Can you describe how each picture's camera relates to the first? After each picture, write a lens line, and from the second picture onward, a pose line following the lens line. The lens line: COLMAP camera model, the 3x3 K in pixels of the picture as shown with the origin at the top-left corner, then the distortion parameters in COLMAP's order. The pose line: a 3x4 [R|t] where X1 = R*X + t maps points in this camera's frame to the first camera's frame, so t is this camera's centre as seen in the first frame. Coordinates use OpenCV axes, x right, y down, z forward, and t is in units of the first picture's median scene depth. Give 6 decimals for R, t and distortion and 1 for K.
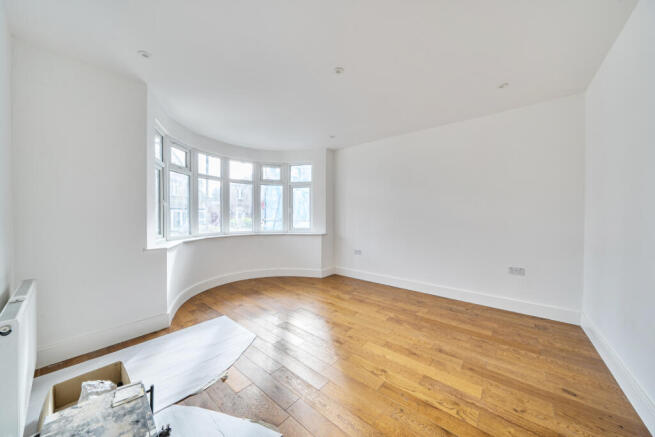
lens RADIAL K [[222.1, 0, 325.2], [0, 222.1, 215.5], [0, 0, 1]] dist [-0.000444, -0.000006]
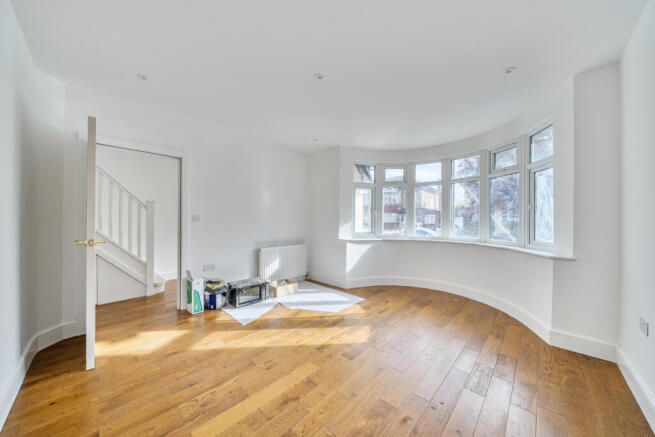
lens RADIAL K [[223.9, 0, 324.6], [0, 223.9, 221.6], [0, 0, 1]] dist [-0.001169, -0.000075]
pose [[-0.061615, 0.003346, -0.998094, 0.784033], [-0.002044, 0.999992, 0.003479, 0.005330], [0.998098, 0.002254, -0.061608, 0.804593]]
